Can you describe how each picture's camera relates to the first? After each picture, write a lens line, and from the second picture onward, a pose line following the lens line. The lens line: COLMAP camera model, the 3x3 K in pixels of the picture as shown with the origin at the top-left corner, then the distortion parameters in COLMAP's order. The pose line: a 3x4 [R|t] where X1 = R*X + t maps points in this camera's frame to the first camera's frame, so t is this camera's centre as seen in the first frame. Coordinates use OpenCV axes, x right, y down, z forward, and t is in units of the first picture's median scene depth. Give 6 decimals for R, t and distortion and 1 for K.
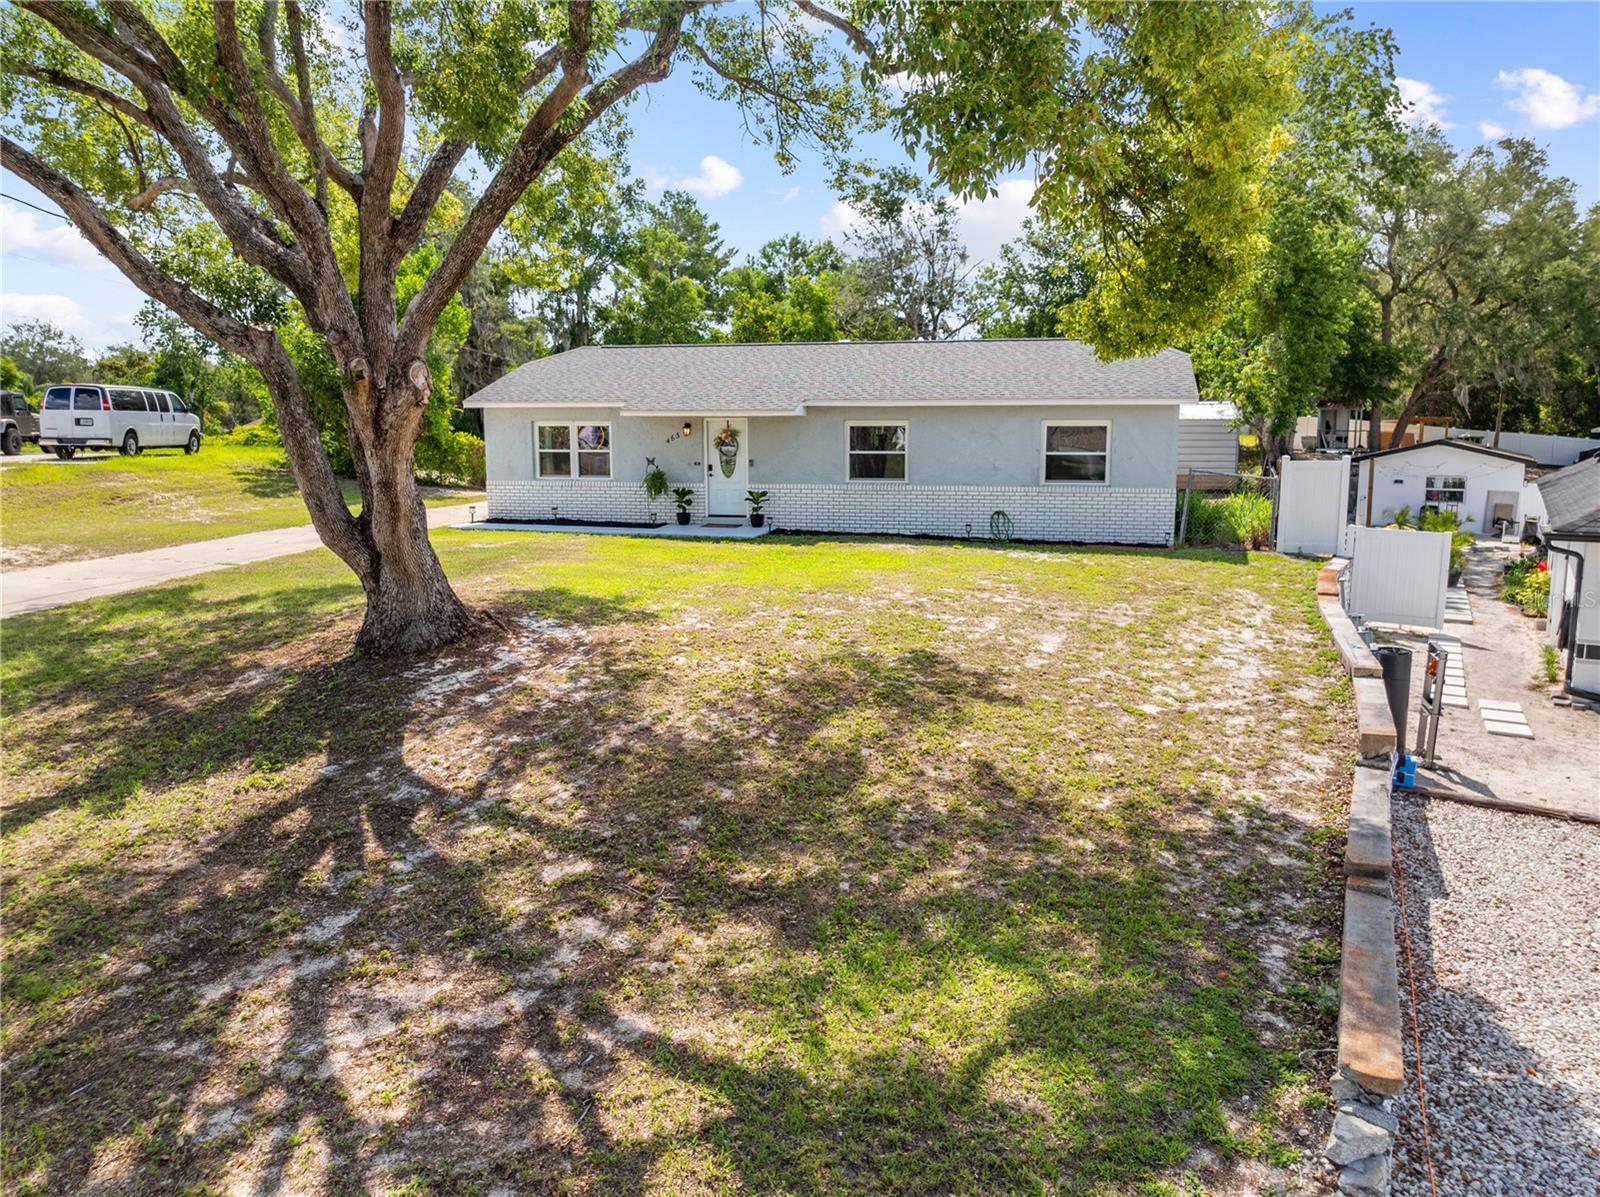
lens RADIAL K [[1131.3, 0, 800.0], [0, 1131.3, 598.5], [0, 0, 1]] dist [-0.055094, 0.030957]
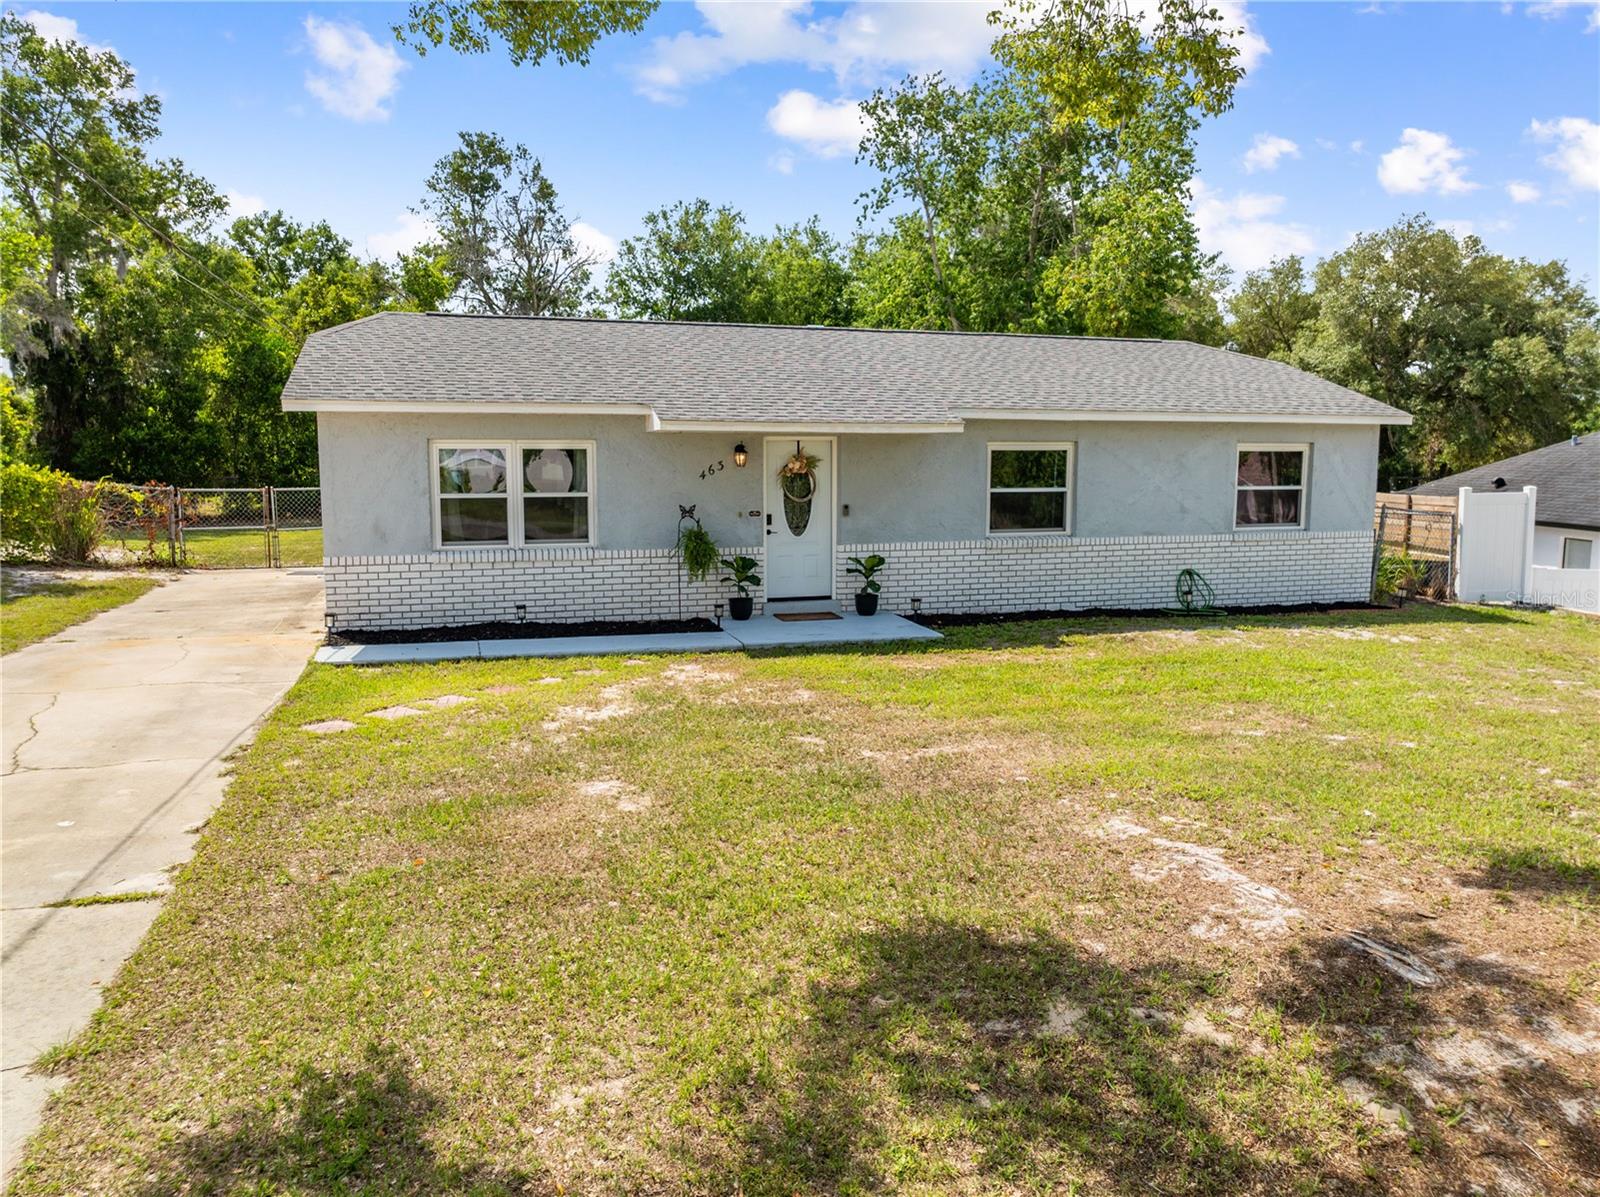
lens RADIAL K [[1131.3, 0, 800.0], [0, 1131.3, 598.5], [0, 0, 1]] dist [-0.055094, 0.030957]
pose [[0.851592, -0.065648, 0.520079, -0.178737], [0.078715, 0.996892, -0.003056, -0.033888], [-0.518262, 0.043541, 0.854113, 0.230673]]
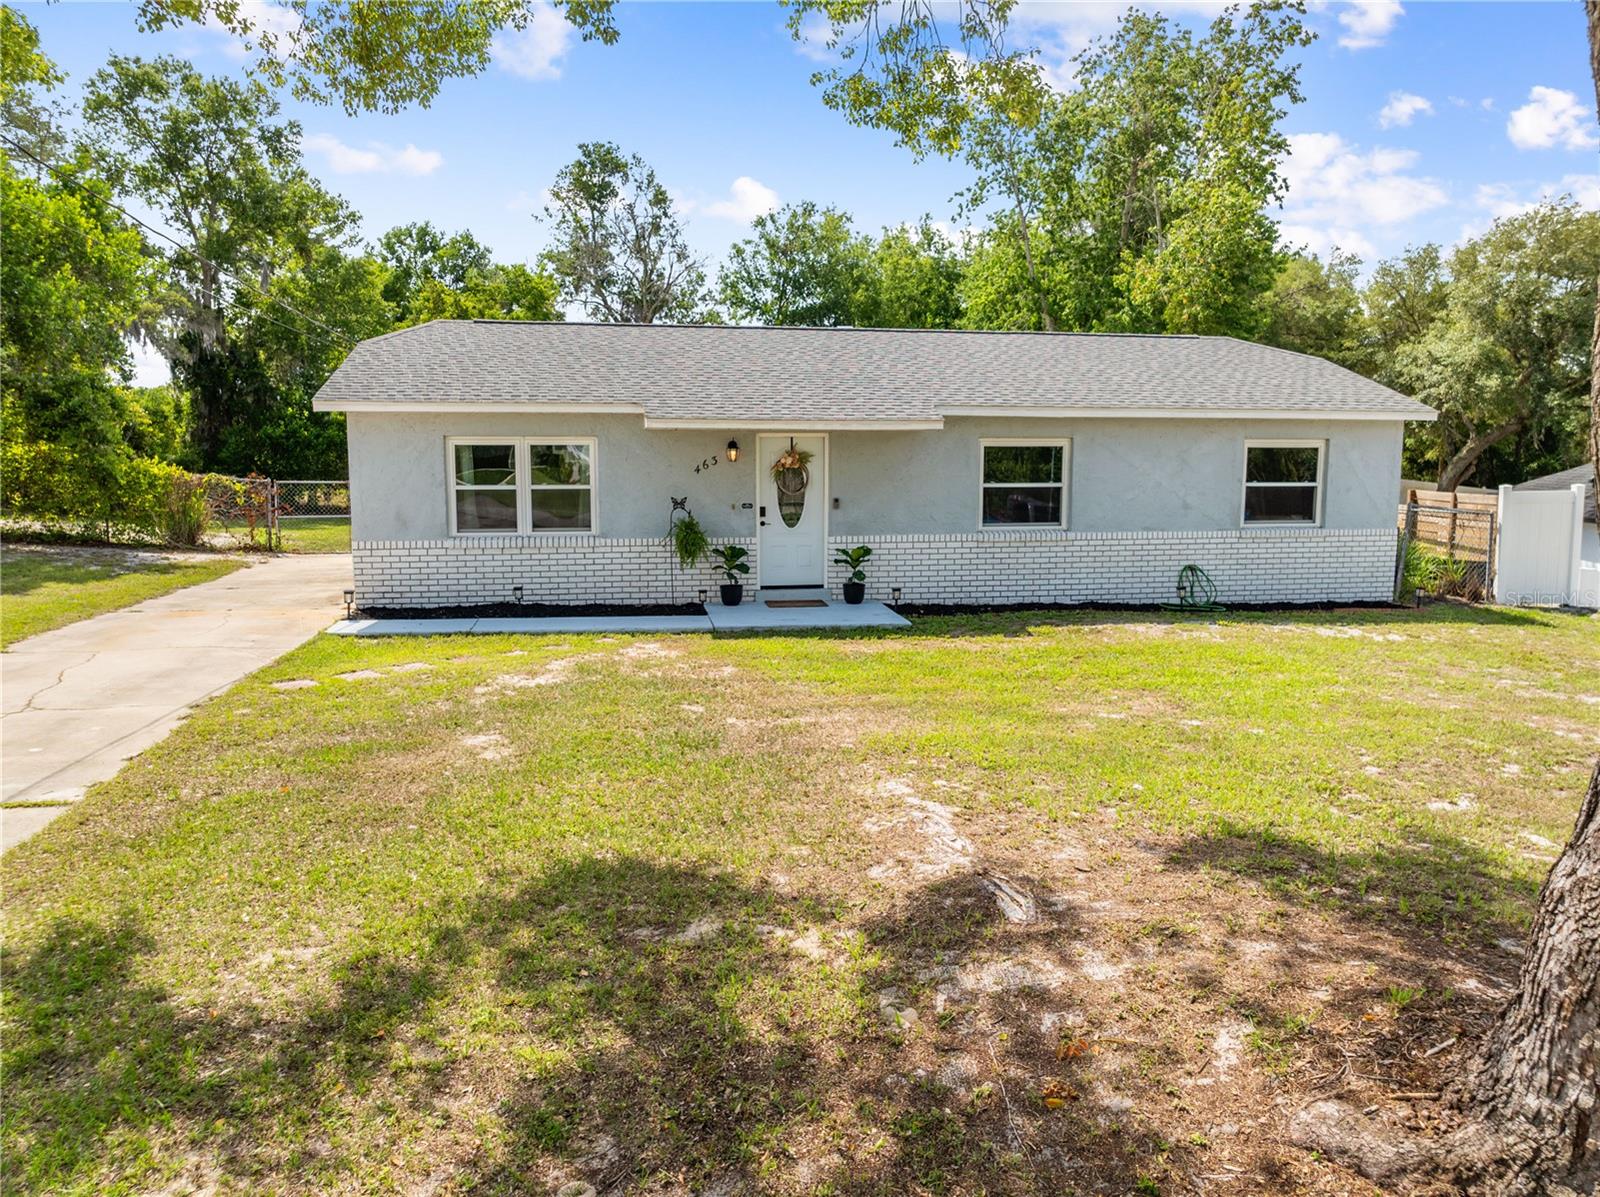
lens RADIAL K [[1131.3, 0, 800.0], [0, 1131.3, 598.5], [0, 0, 1]] dist [-0.055094, 0.030957]
pose [[0.914522, -0.050809, 0.401333, -0.149531], [0.059882, 0.998154, -0.010086, -0.028466], [-0.400080, 0.033257, 0.915877, 0.197908]]
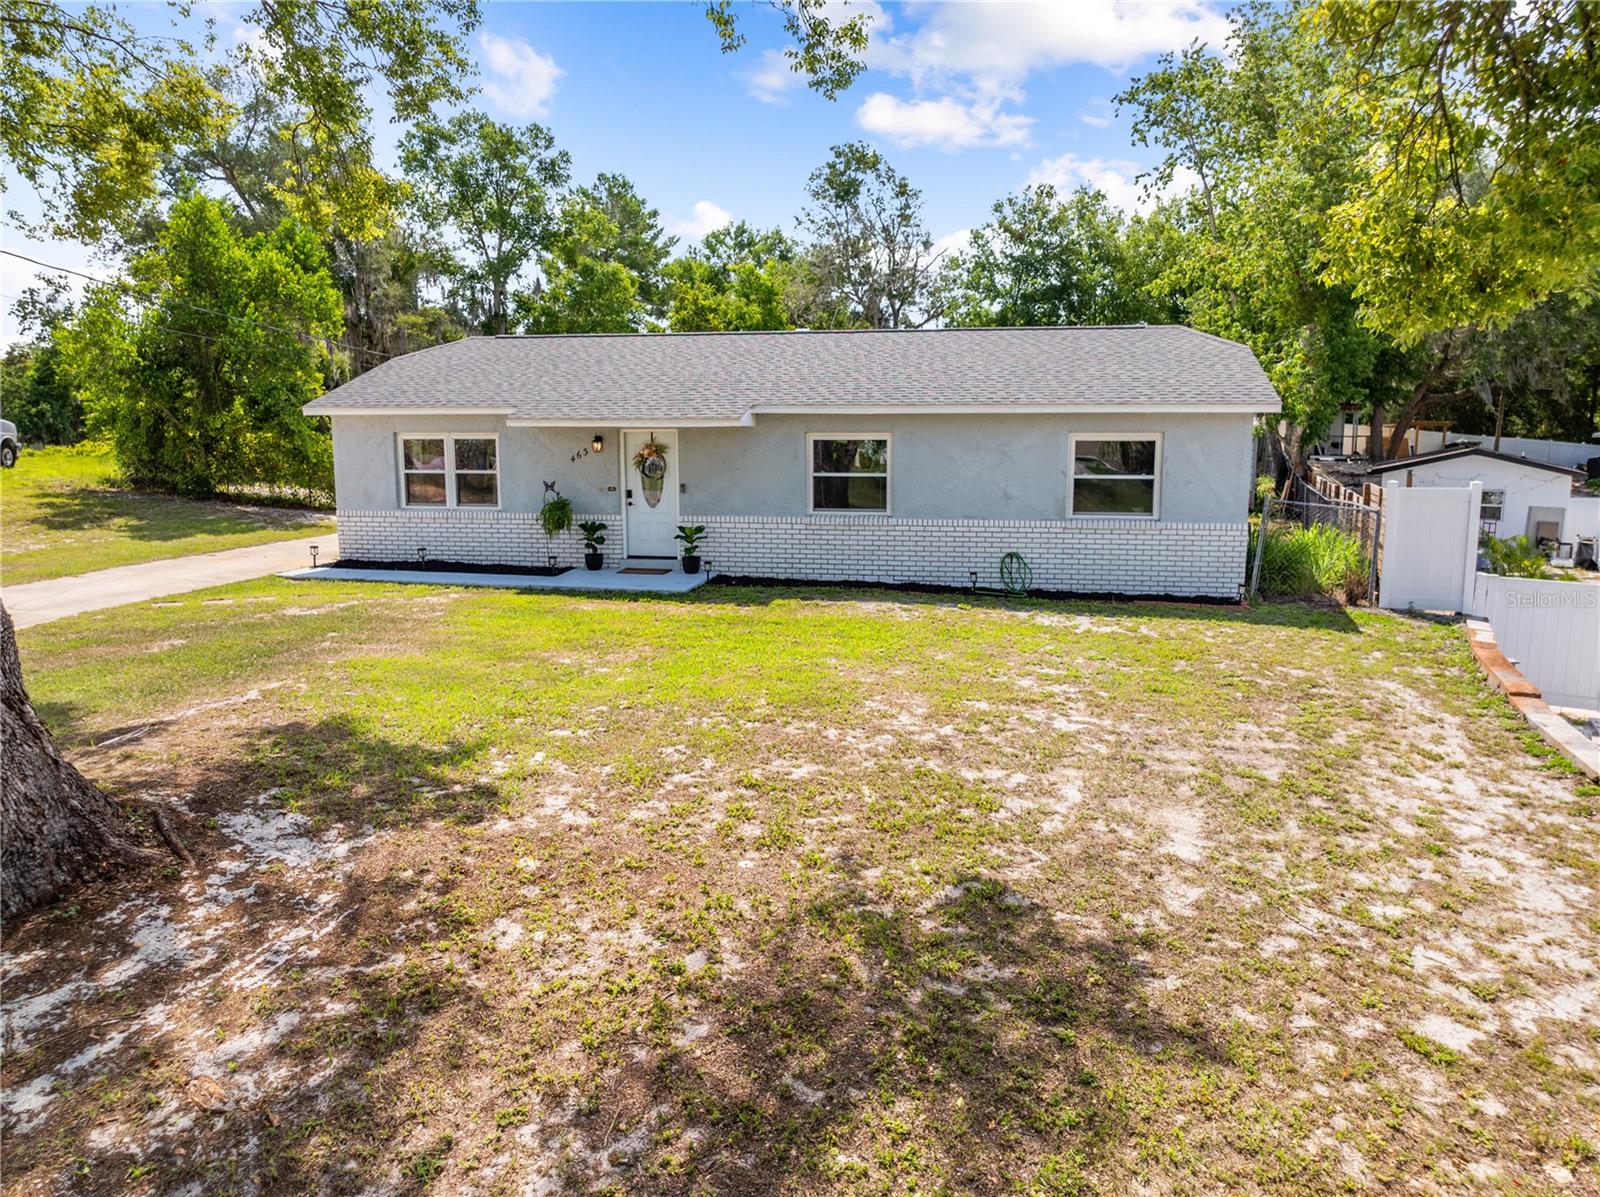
lens RADIAL K [[1131.3, 0, 800.0], [0, 1131.3, 598.5], [0, 0, 1]] dist [-0.055094, 0.030957]
pose [[0.998954, -0.006350, 0.045293, 0.000170], [0.006377, 0.999980, -0.000454, -0.021155], [-0.045289, 0.000742, 0.998974, 0.112462]]
